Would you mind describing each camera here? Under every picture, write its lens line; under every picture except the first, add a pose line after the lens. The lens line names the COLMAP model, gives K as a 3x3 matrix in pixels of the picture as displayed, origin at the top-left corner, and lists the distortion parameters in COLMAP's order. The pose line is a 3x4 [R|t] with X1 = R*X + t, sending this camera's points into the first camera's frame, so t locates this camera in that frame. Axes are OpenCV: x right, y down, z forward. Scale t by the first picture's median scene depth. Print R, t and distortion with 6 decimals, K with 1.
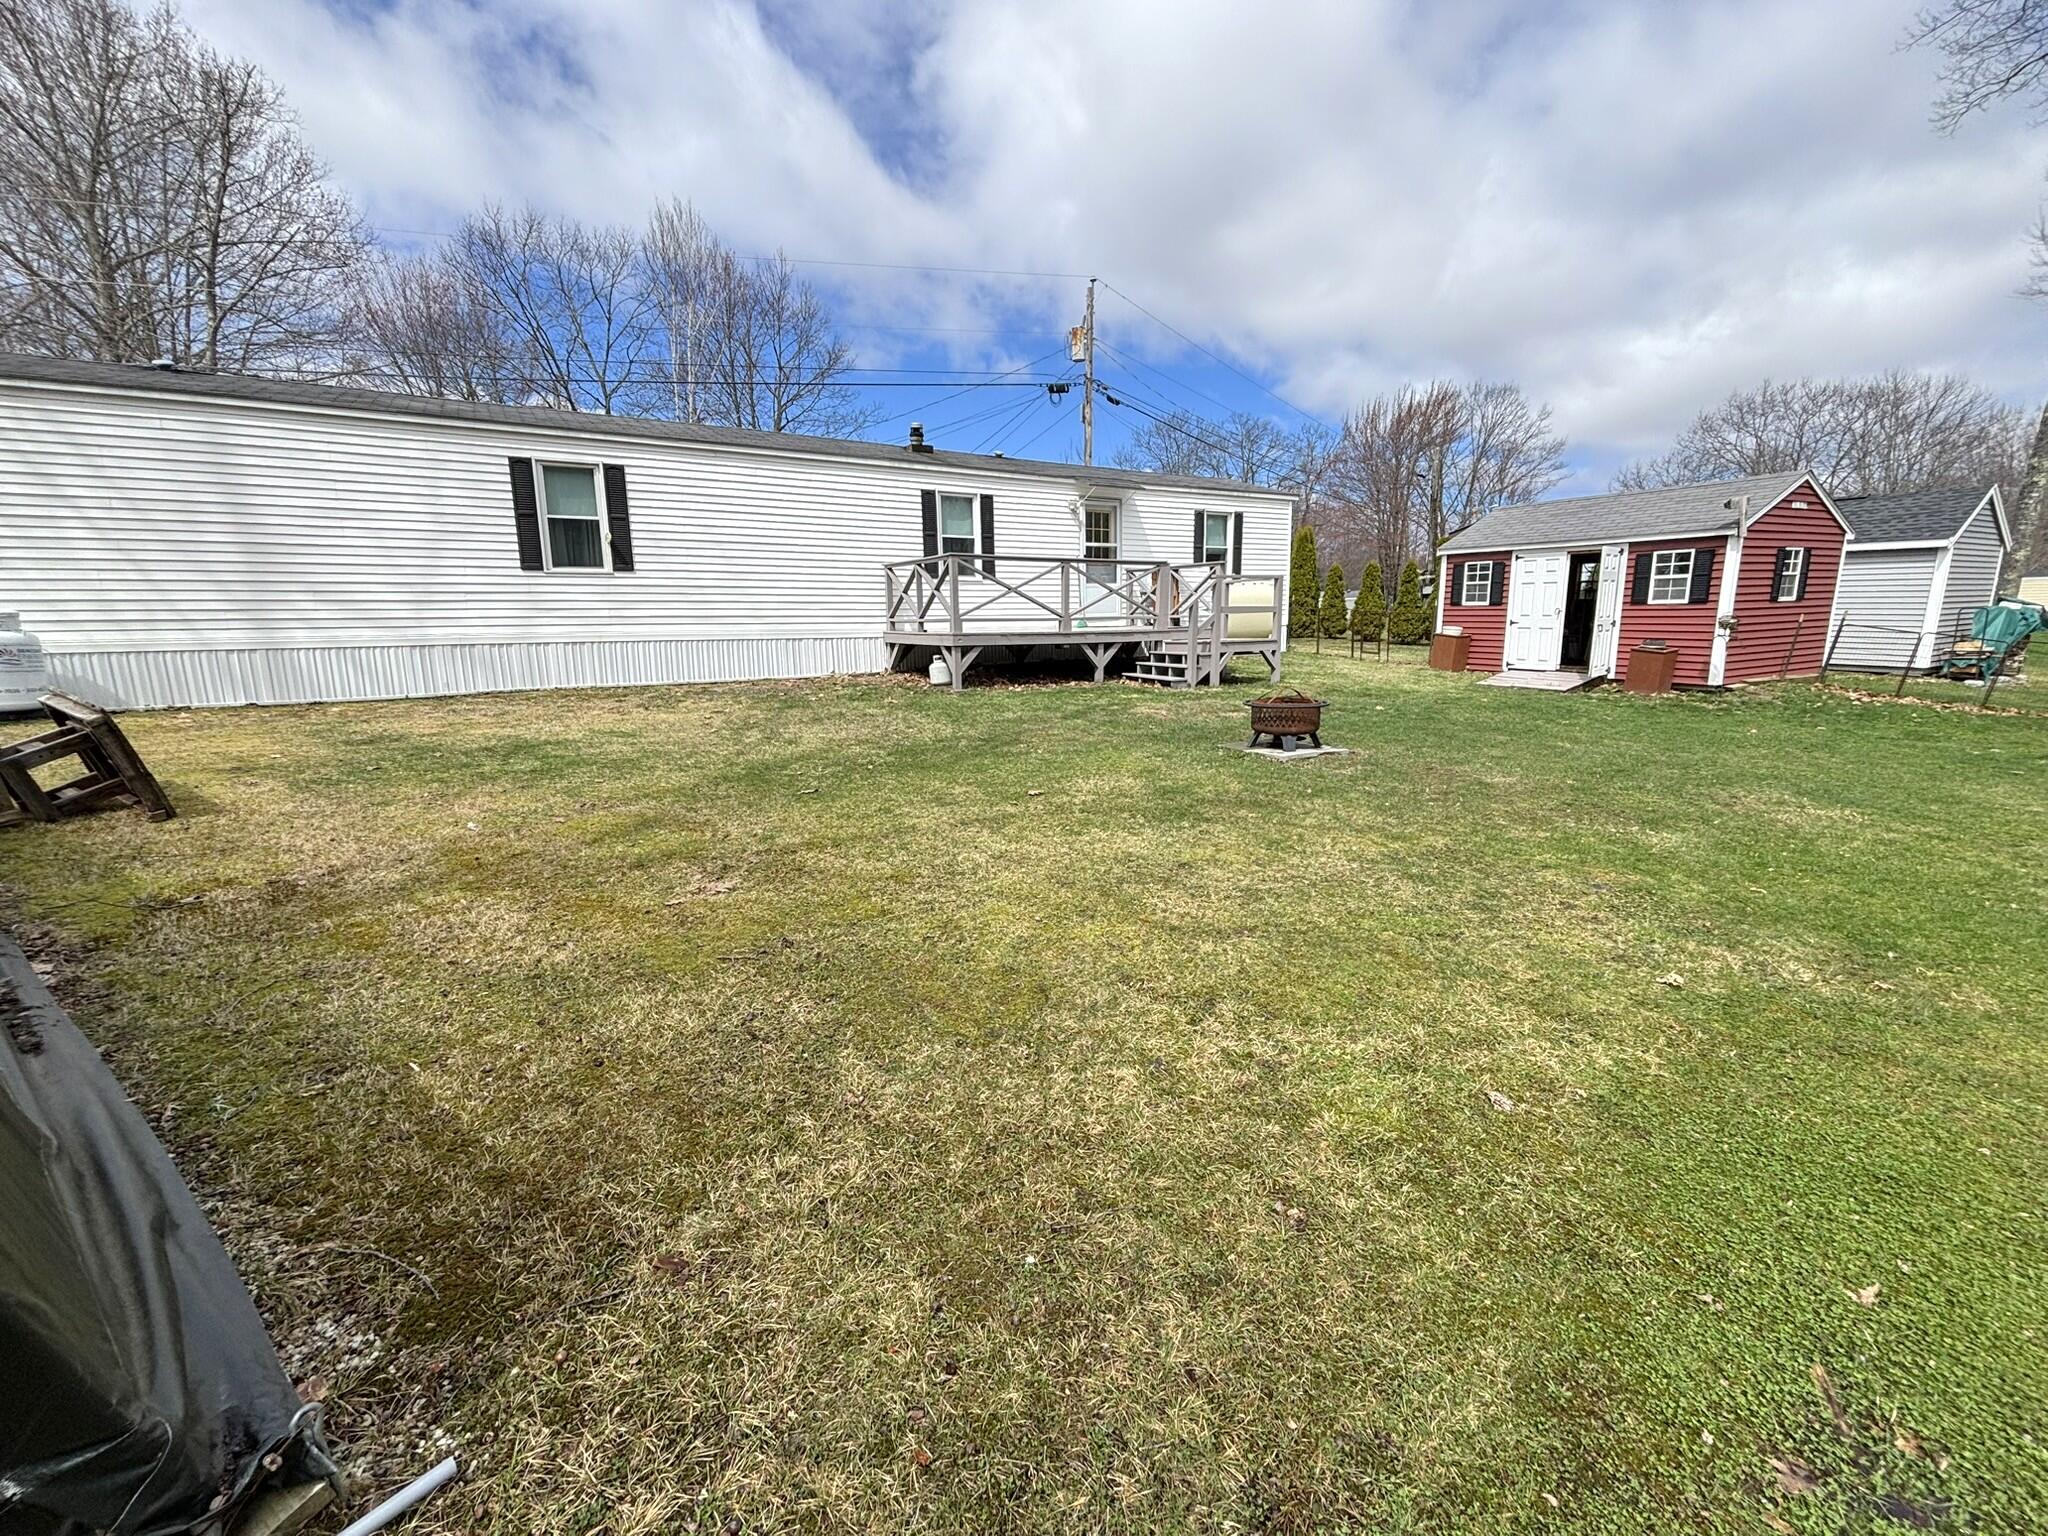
lens RADIAL K [[826.8, 0, 1022.5], [0, 826.8, 767.1], [0, 0, 1]] dist [-0.001809, -0.000414]
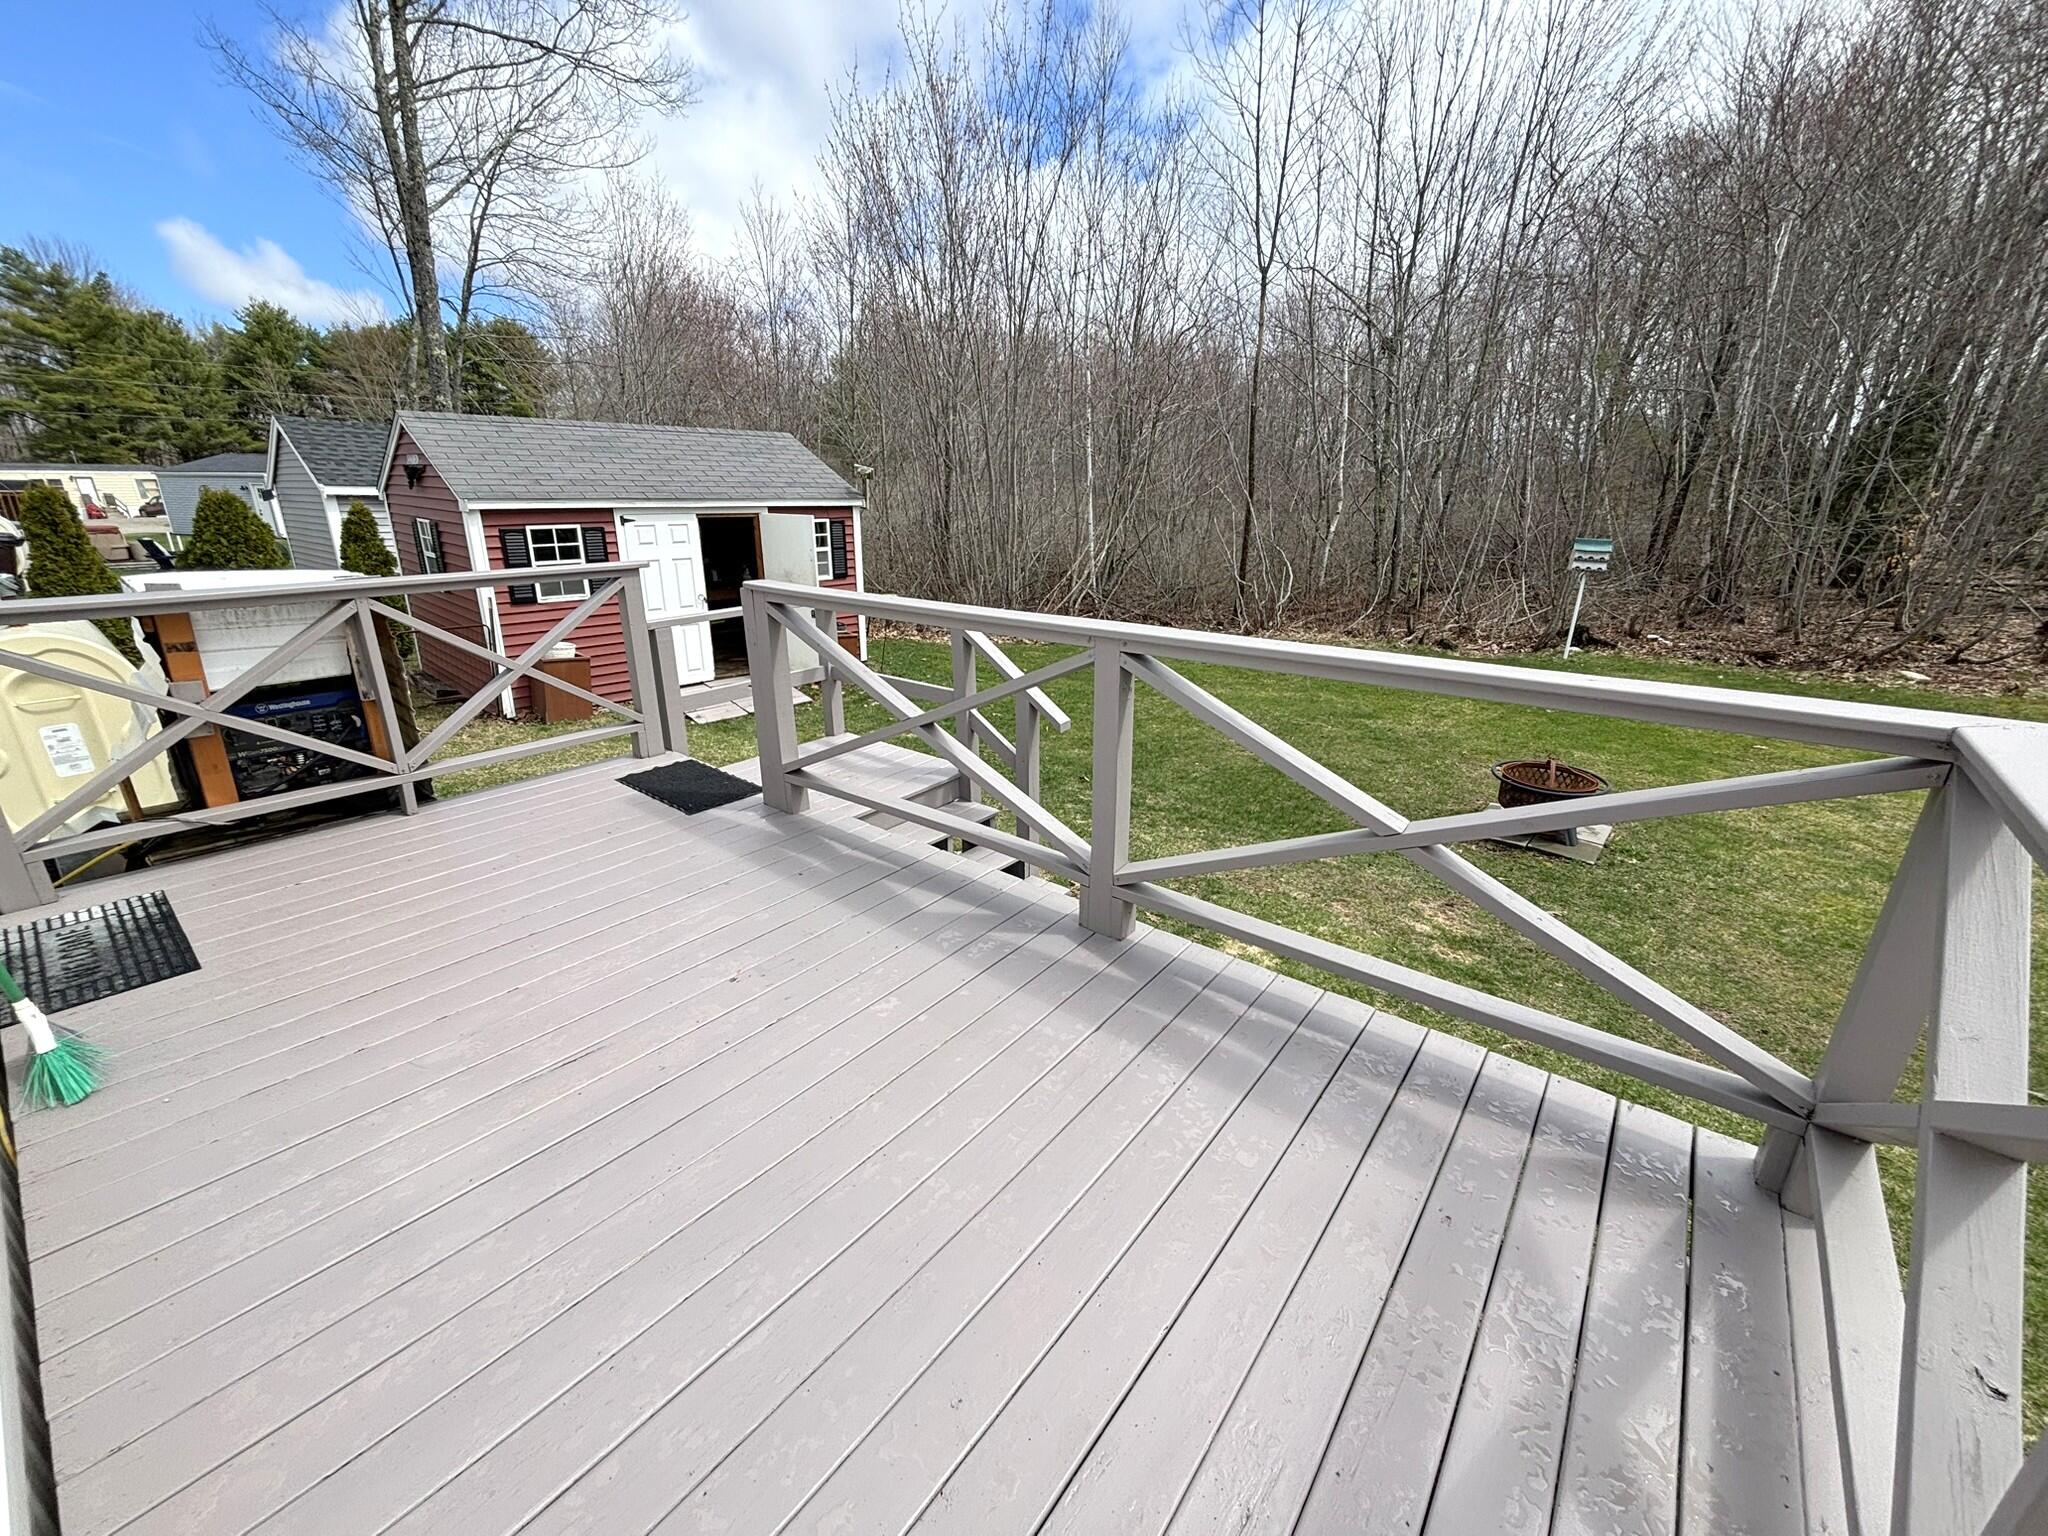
lens RADIAL K [[816.1, 0, 1020.8], [0, 816.1, 769.0], [0, 0, 1]] dist [0.002109, -0.000533]
pose [[-0.345255, -0.295030, 0.890930, -0.120752], [0.172529, 0.913173, 0.369255, -0.268656], [-0.922514, 0.281198, -0.264377, 0.976495]]
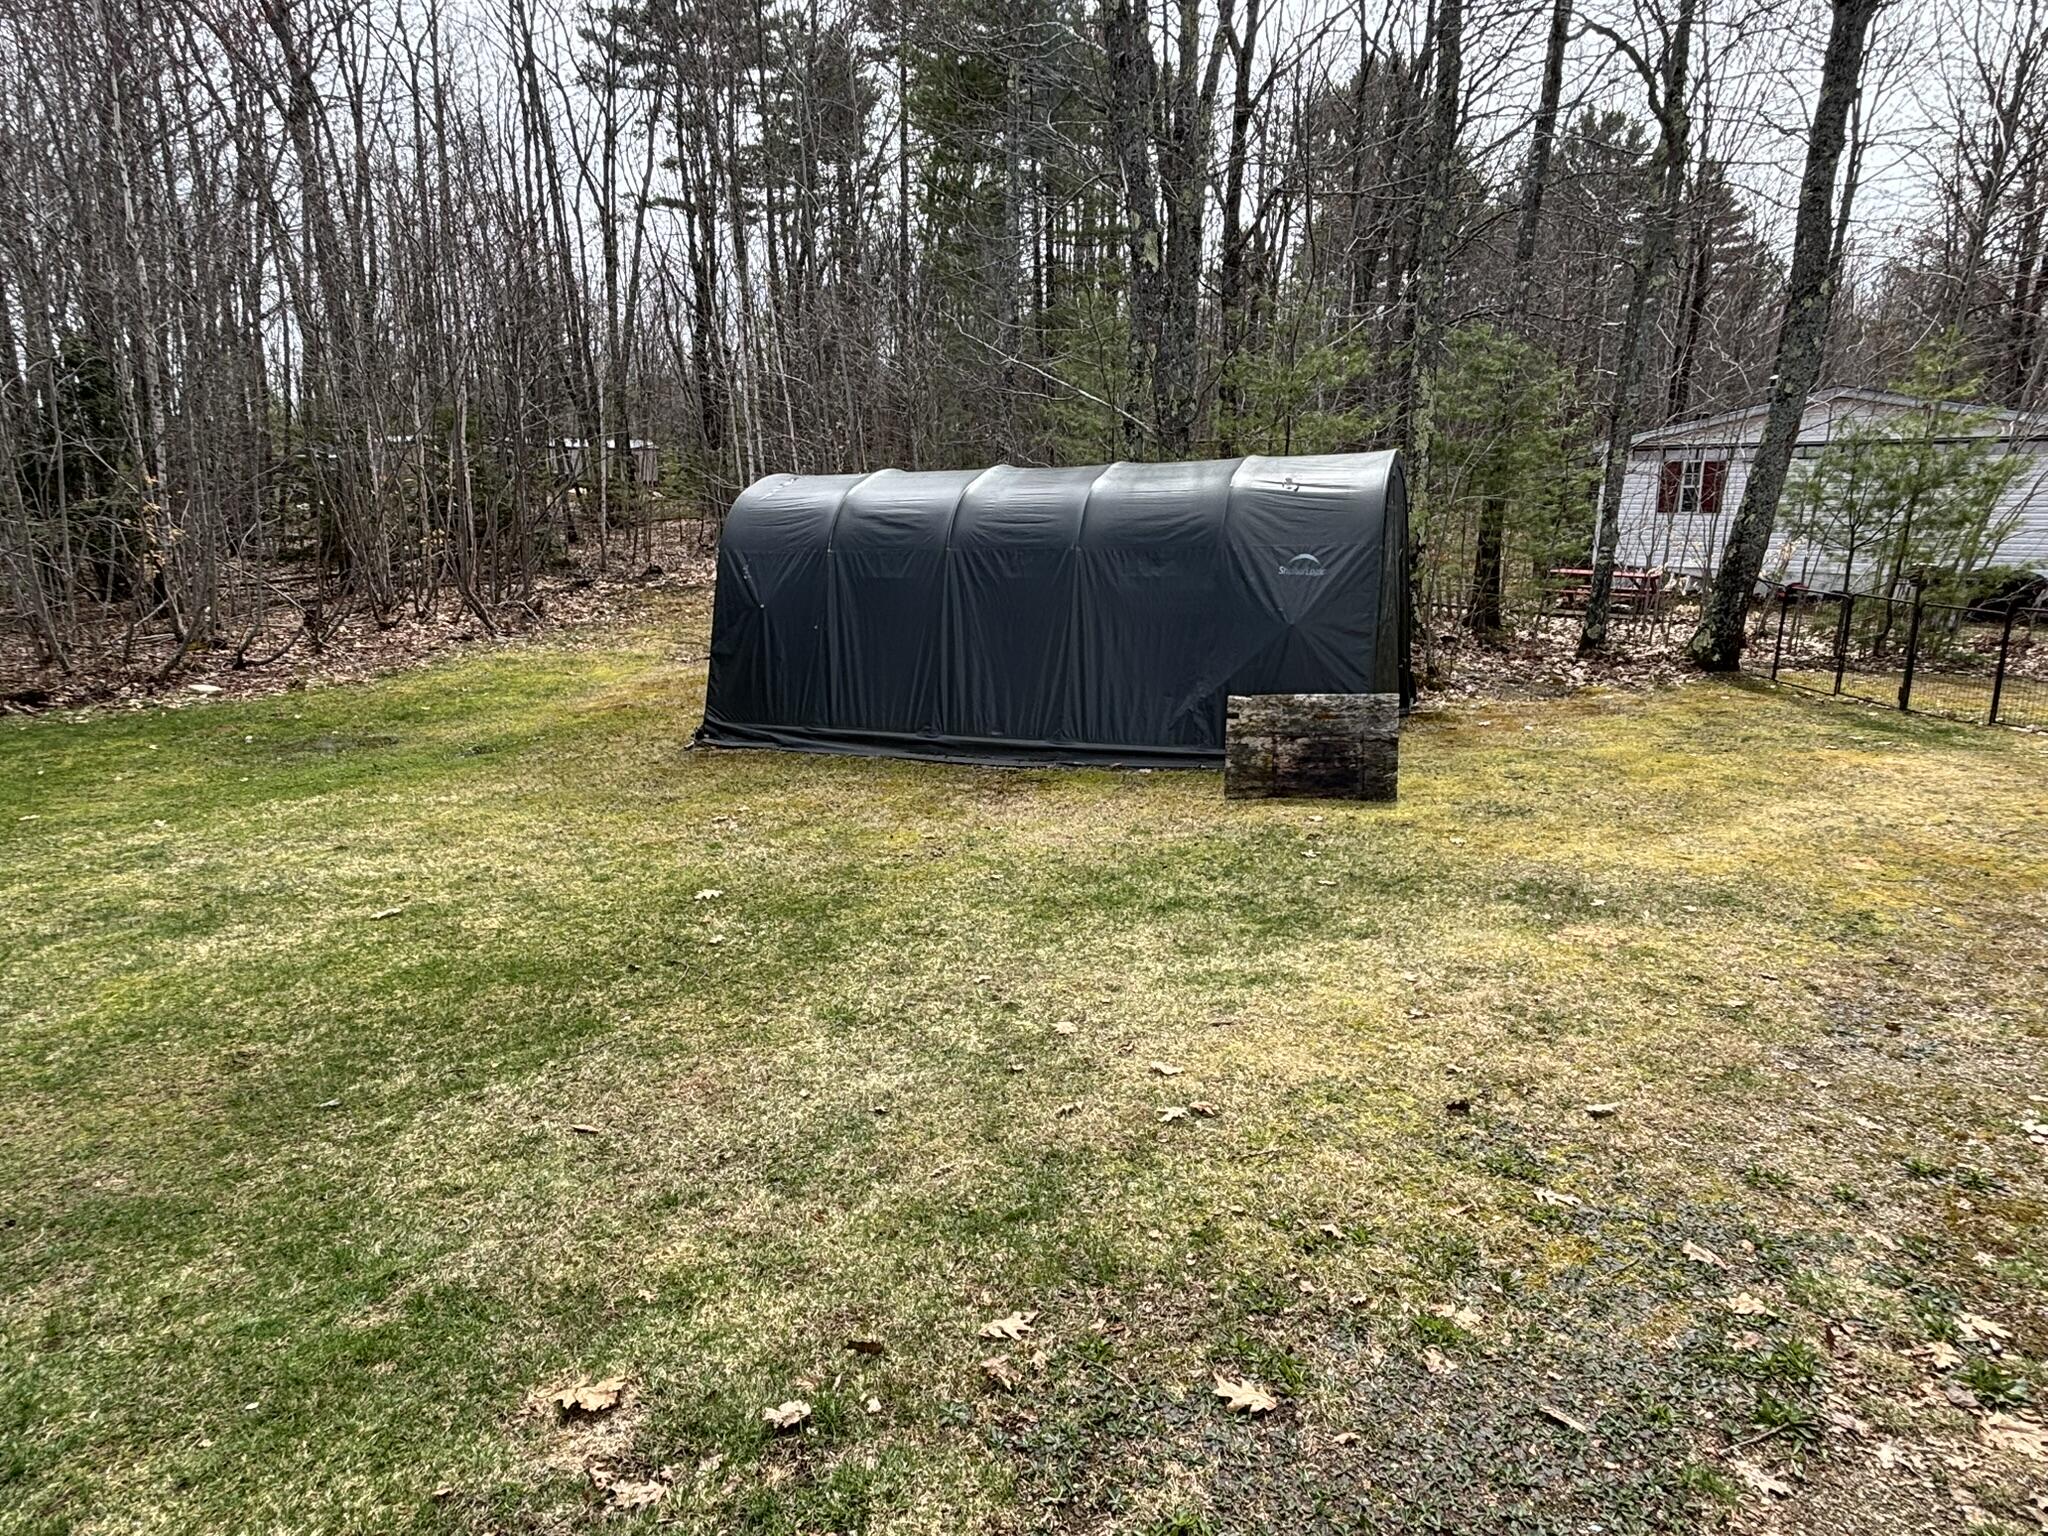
lens RADIAL K [[1176.5, 0, 1015.2], [0, 1176.5, 773.3], [0, 0, 1]] dist [-0.001804, 0.000624]
pose [[-0.982932, 0.050969, -0.176767, -0.164479], [-0.025558, 0.913704, 0.405577, -0.242316], [0.182184, 0.403172, -0.896806, 0.928037]]
